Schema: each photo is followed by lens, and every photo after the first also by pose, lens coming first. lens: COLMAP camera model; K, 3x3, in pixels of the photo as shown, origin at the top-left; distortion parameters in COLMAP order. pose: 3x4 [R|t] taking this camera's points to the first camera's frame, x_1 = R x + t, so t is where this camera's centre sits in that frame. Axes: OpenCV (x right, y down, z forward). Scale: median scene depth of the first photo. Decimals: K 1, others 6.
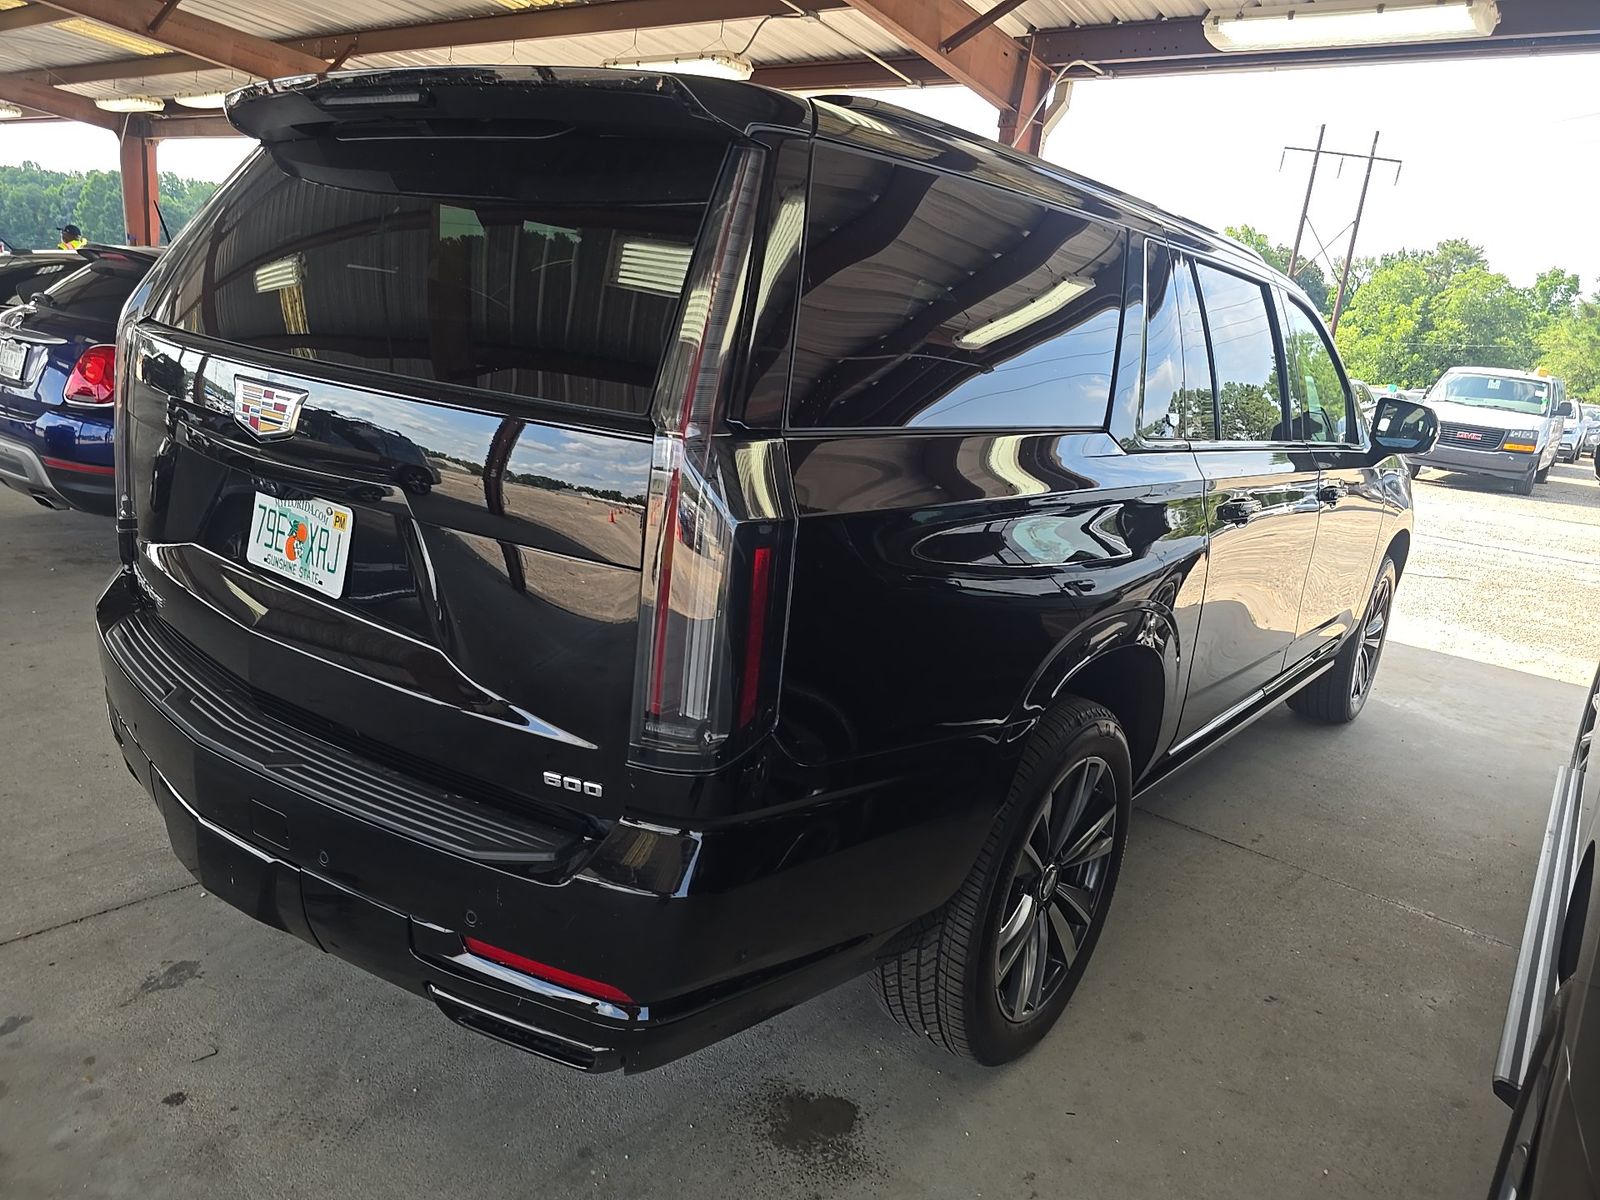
lens RADIAL K [[1110.9, 0, 813.4], [0, 1110.9, 608.5], [0, 0, 1]] dist [0.011578, 0.003097]
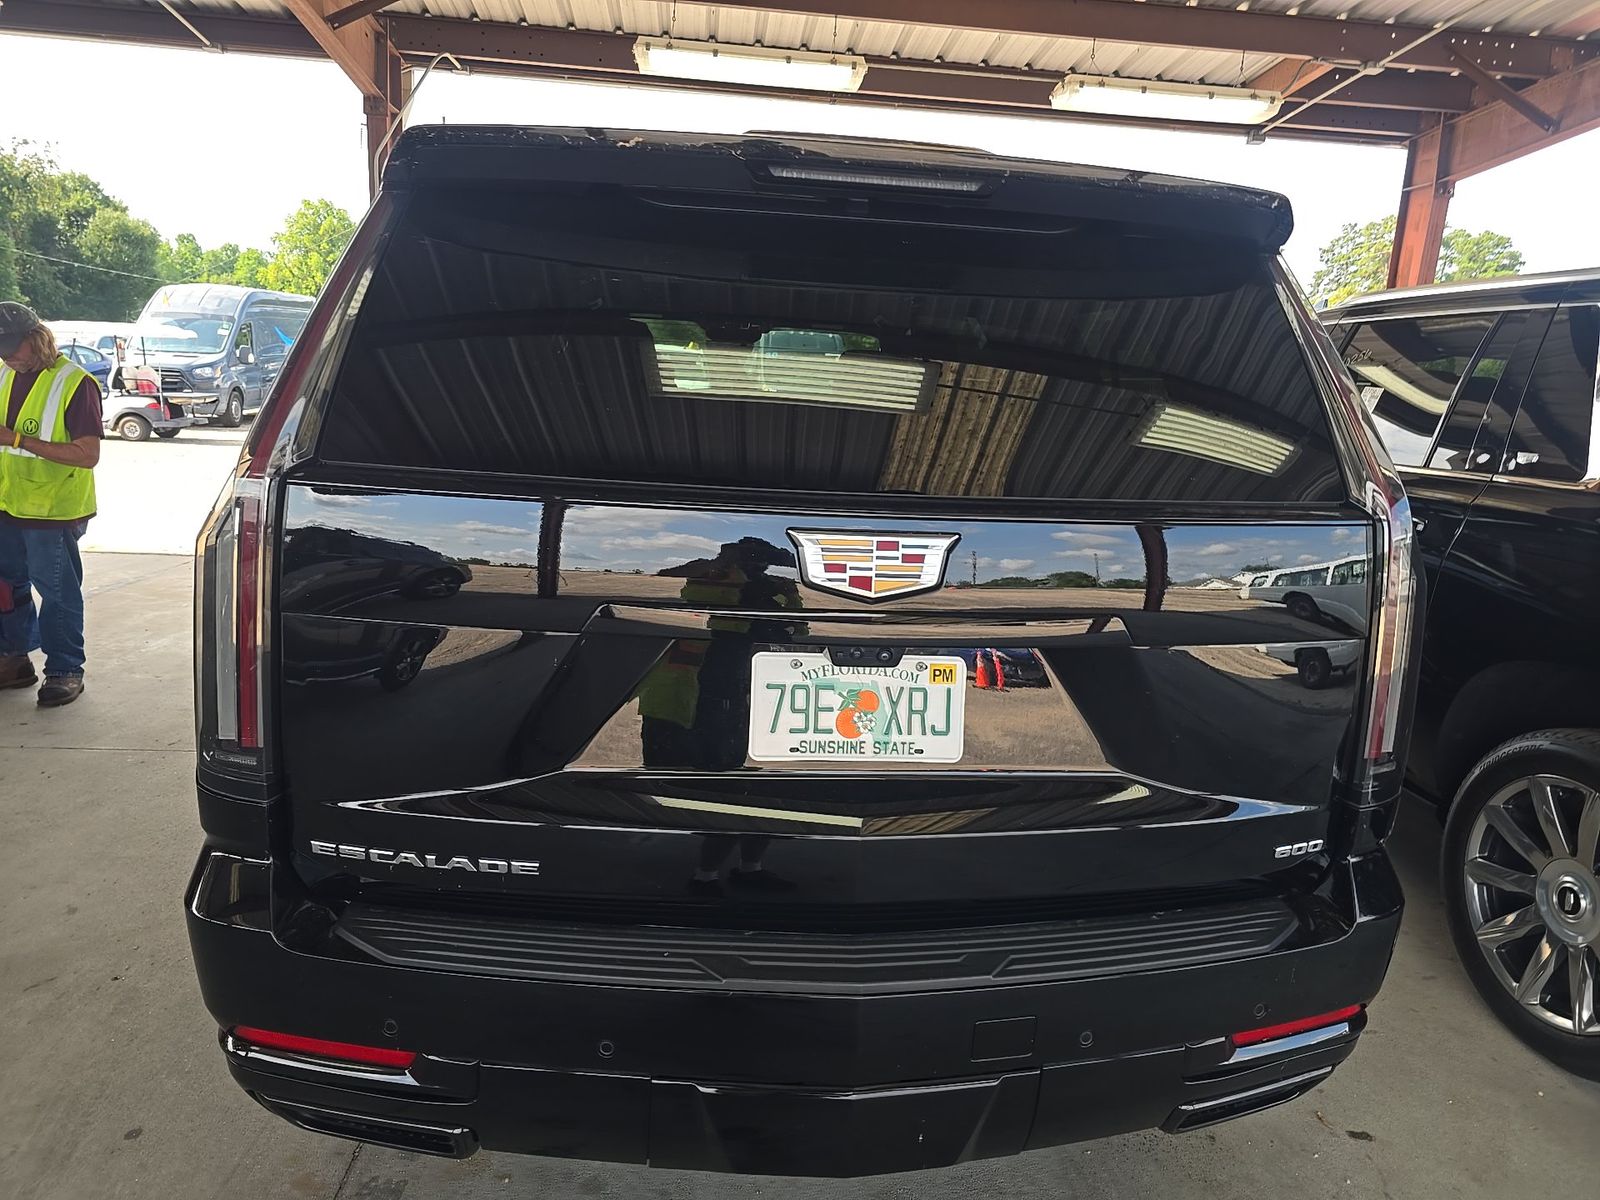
lens RADIAL K [[1056.2, 0, 813.1], [0, 1056.2, 589.5], [0, 0, 1]] dist [0.106596, -0.100718]
pose [[0.706000, -0.212825, 0.675477, -0.990789], [0.199662, 0.974903, 0.098483, -0.232234], [-0.679485, 0.065338, 0.730775, 0.442330]]
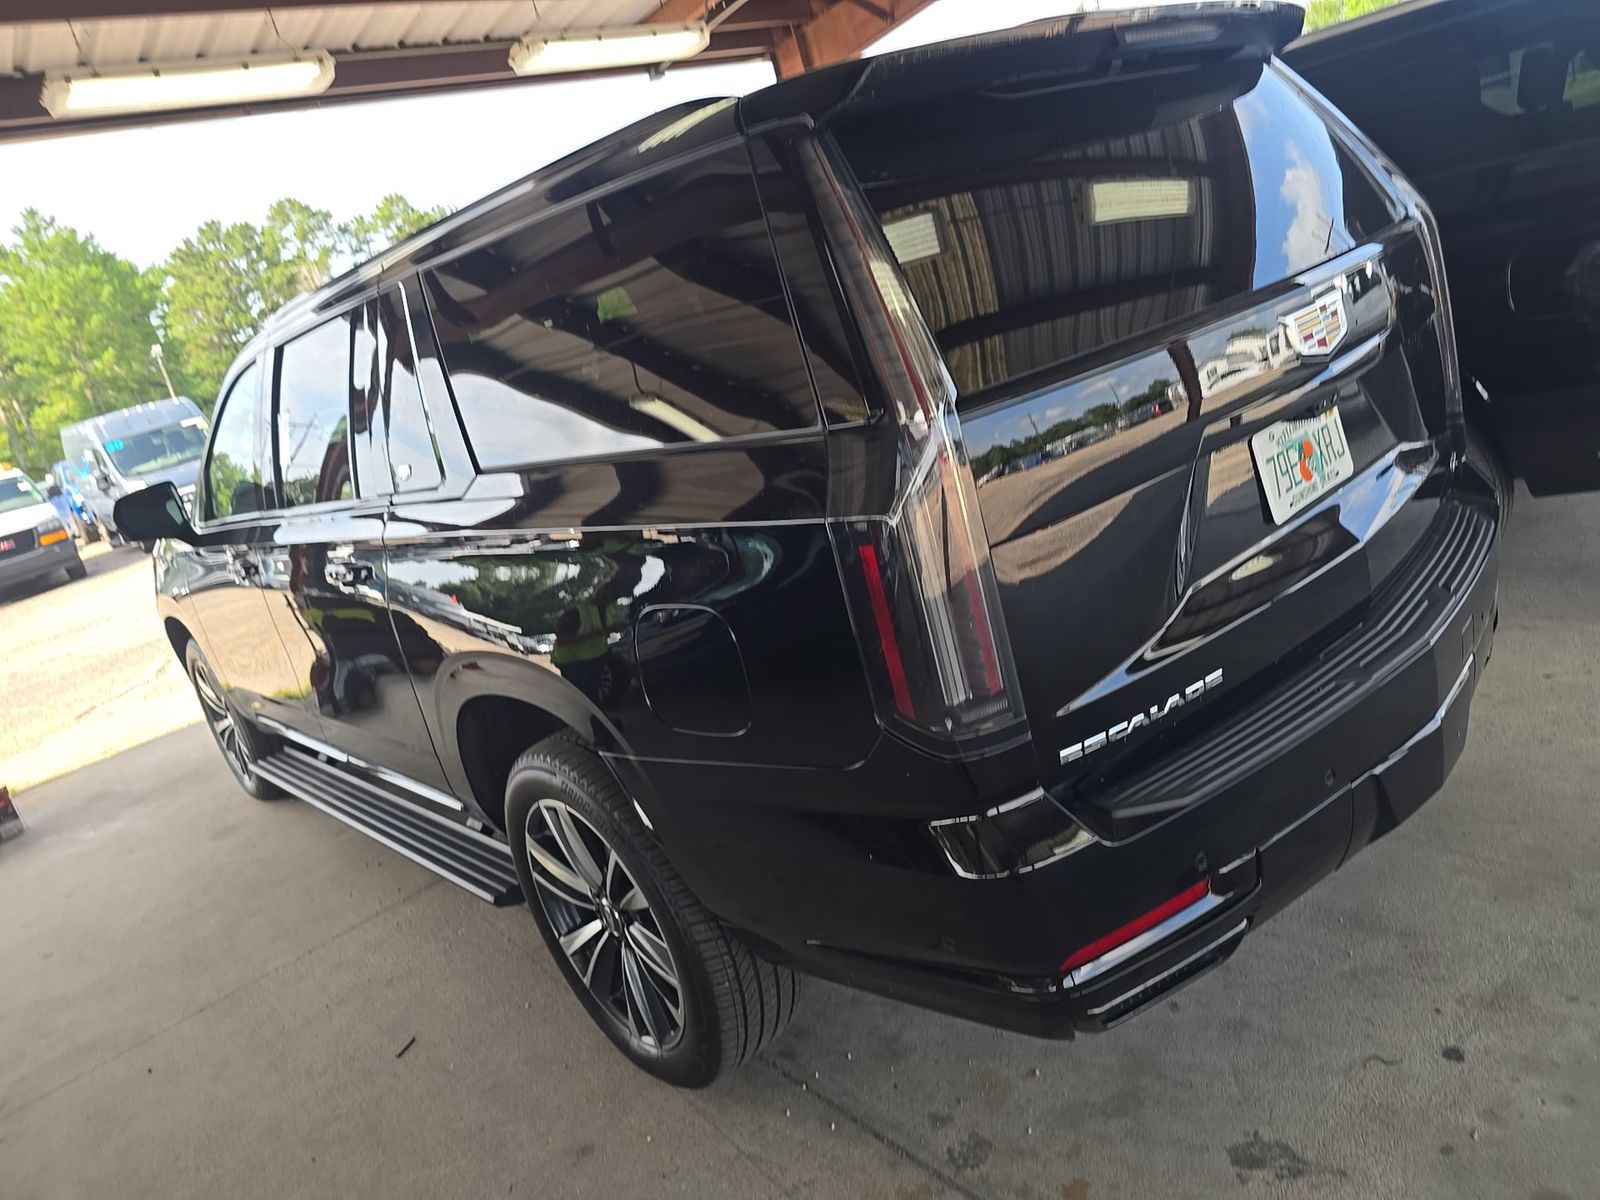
lens RADIAL K [[1110.9, 0, 813.4], [0, 1110.9, 608.5], [0, 0, 1]] dist [0.011578, 0.003097]
pose [[0.130291, -0.417953, 0.899077, -1.474049], [0.497086, 0.812141, 0.305503, -0.478095], [-0.857863, 0.407115, 0.313573, 1.114913]]
